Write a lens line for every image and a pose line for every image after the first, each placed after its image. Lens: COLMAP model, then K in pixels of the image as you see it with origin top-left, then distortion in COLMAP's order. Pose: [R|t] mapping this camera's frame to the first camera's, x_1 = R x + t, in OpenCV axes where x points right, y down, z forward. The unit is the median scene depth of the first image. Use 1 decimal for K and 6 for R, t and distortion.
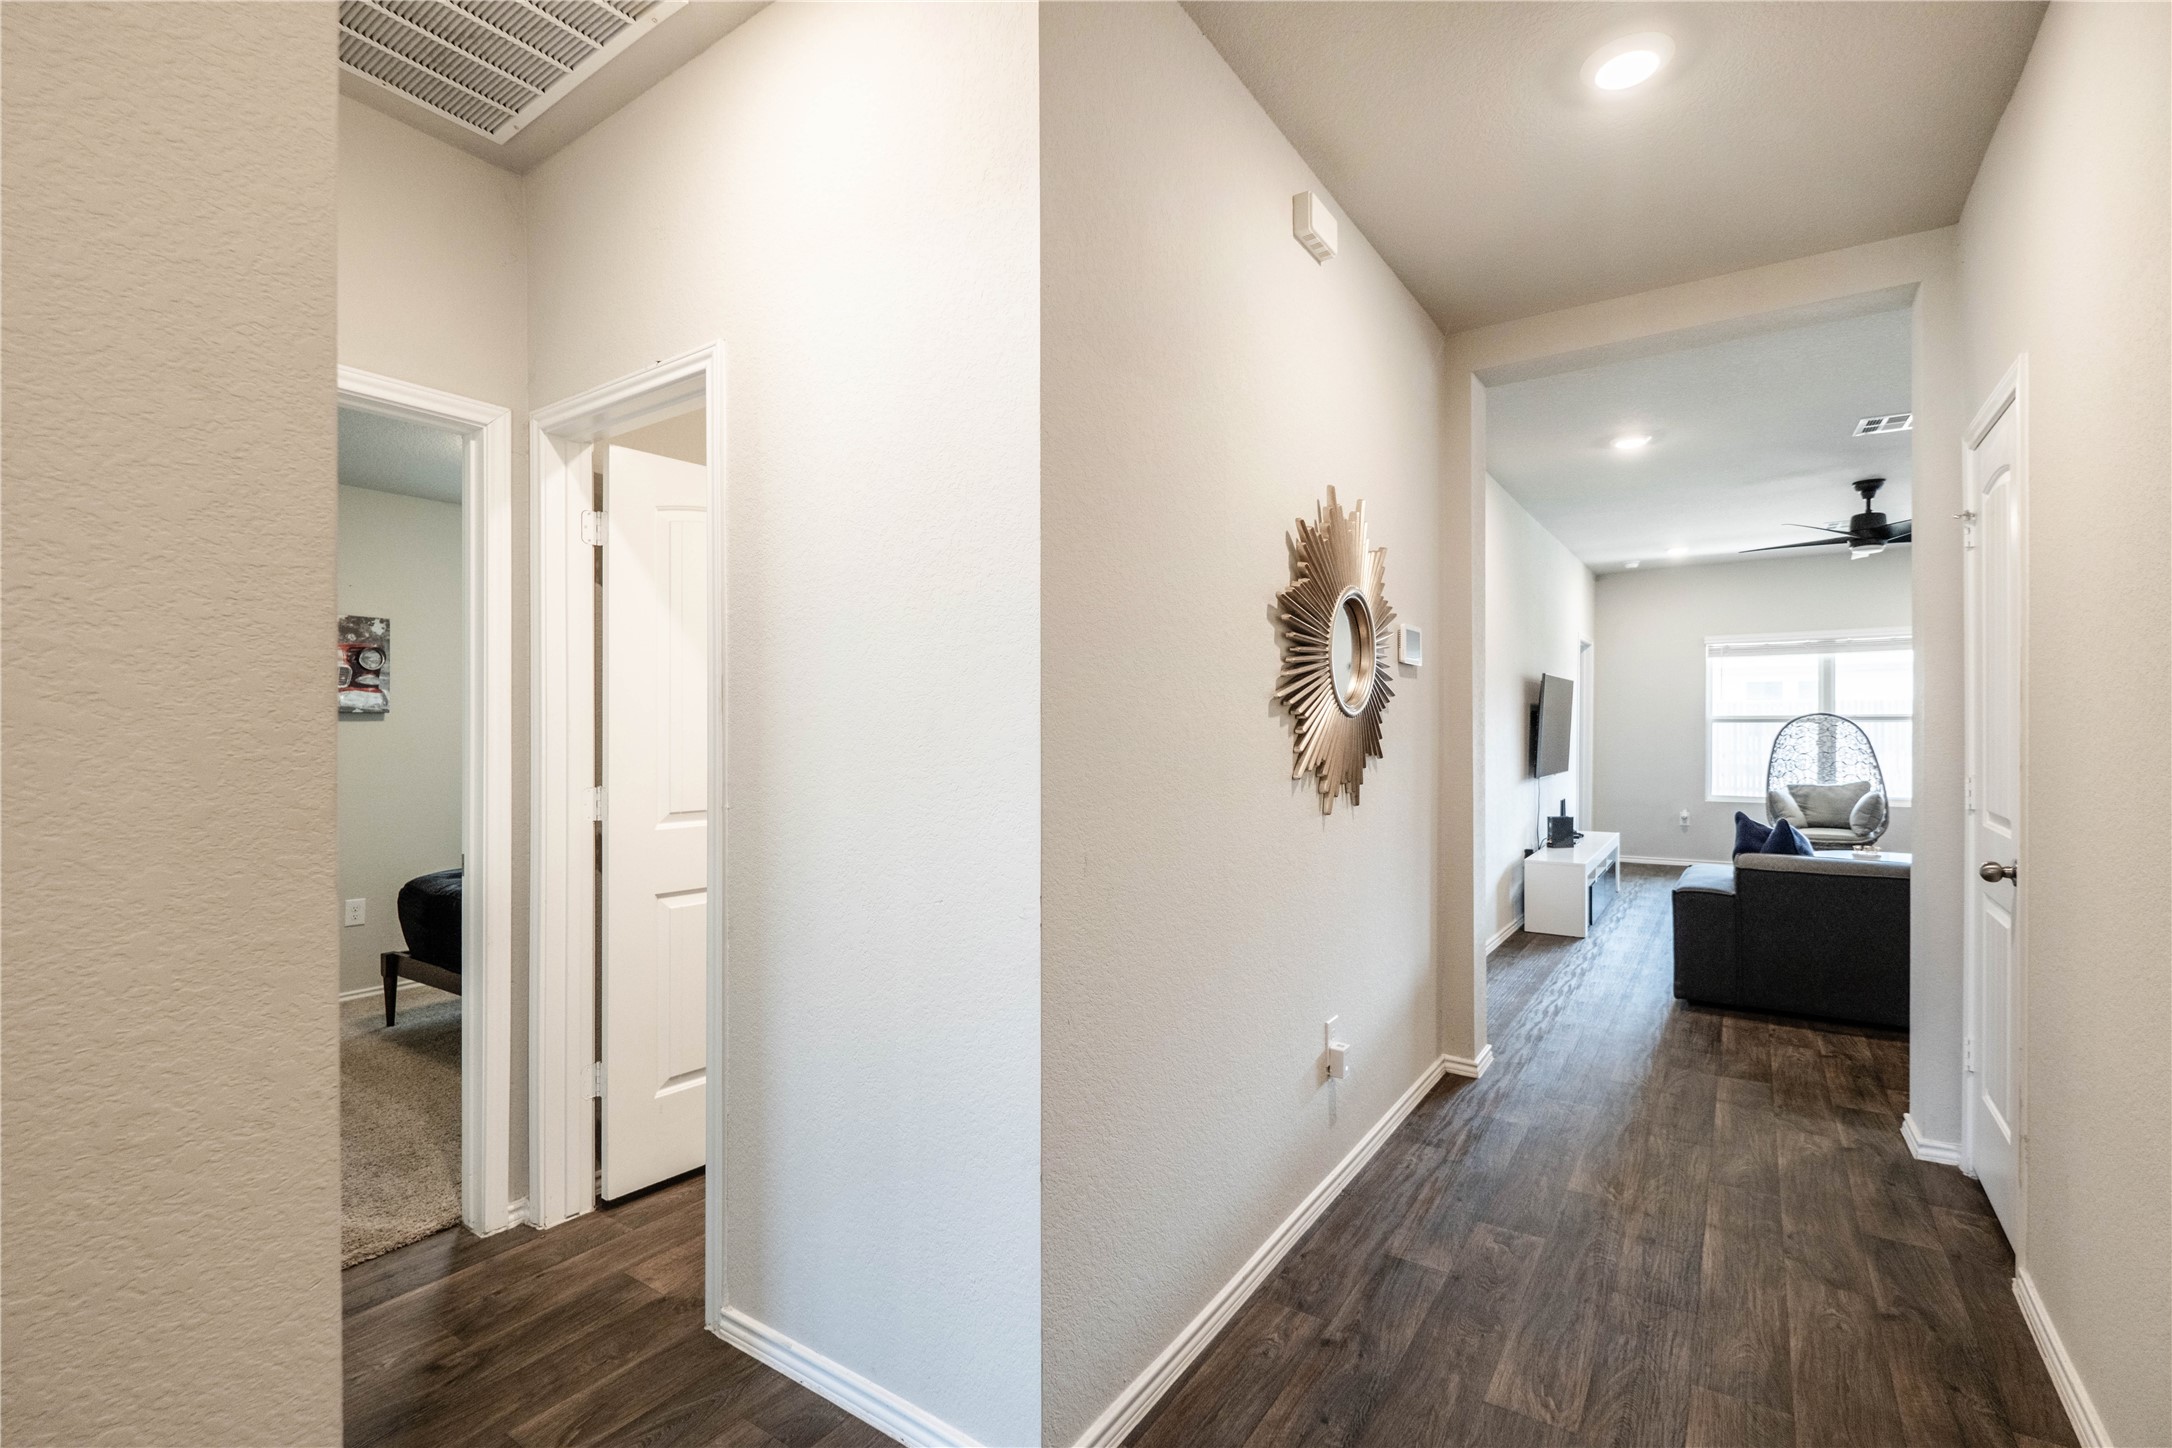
lens RADIAL K [[961.2, 0, 1113.2], [0, 961.2, 727.9], [0, 0, 1]] dist [0.009120, -0.008465]
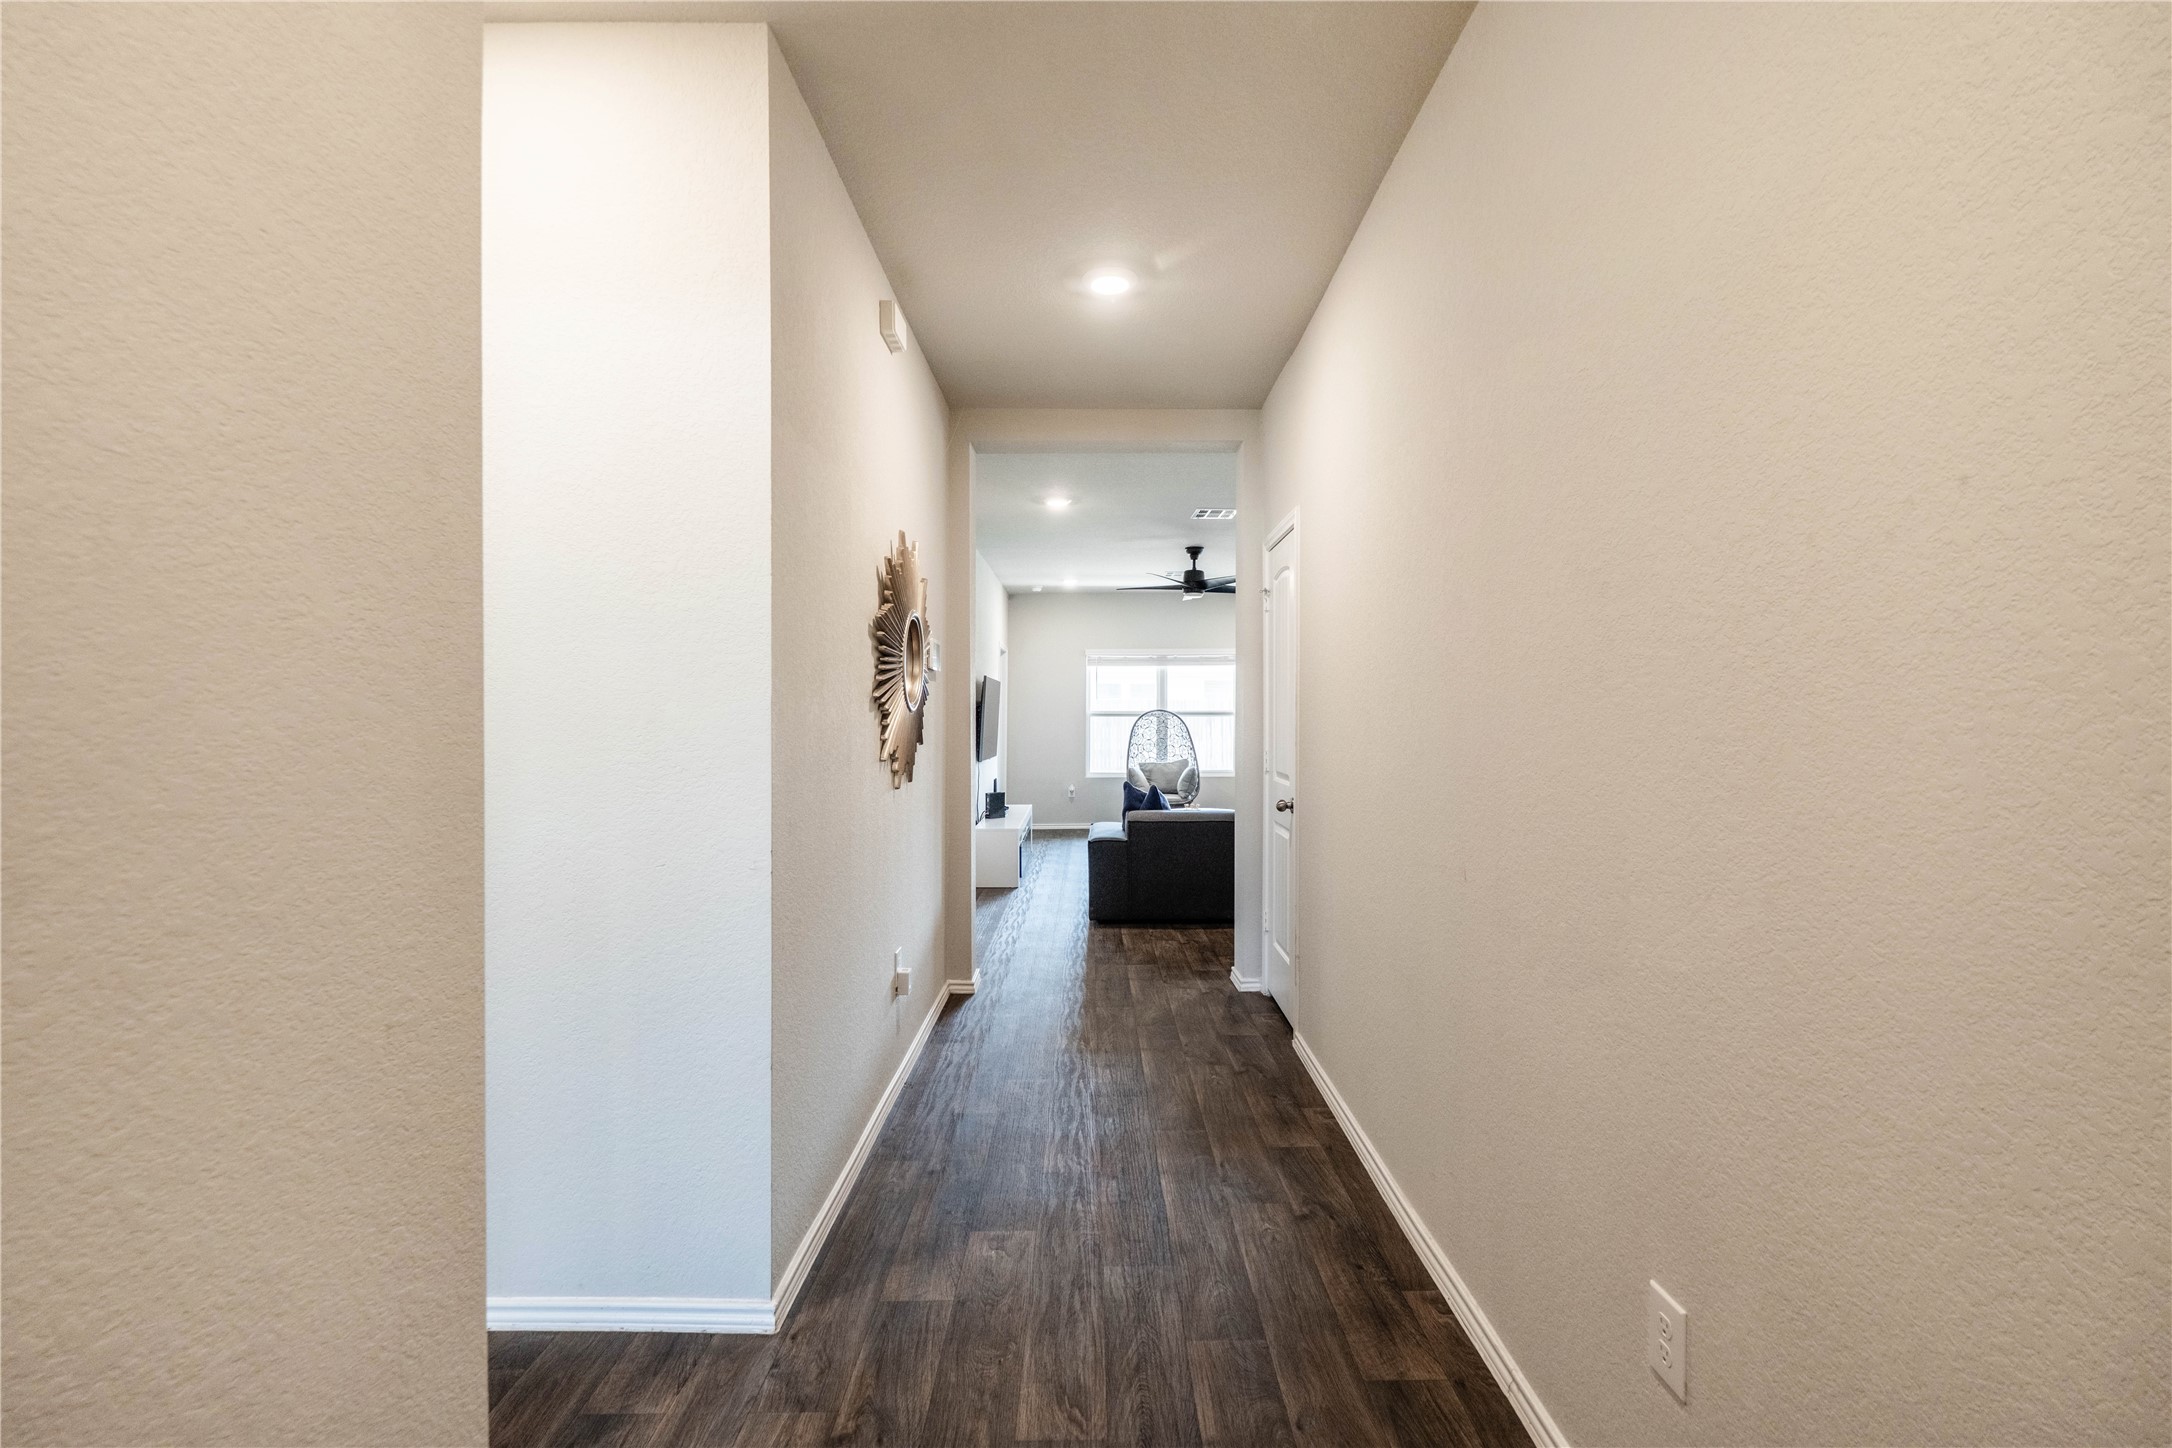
lens RADIAL K [[946.1, 0, 1080.5], [0, 946.1, 723.3], [0, 0, 1]] dist [0.002722, -0.009340]
pose [[0.839188, -0.000215, 0.543841, -0.210162], [-0.001739, 0.999994, 0.003079, -0.000503], [-0.543838, -0.003529, 0.839183, -0.149261]]
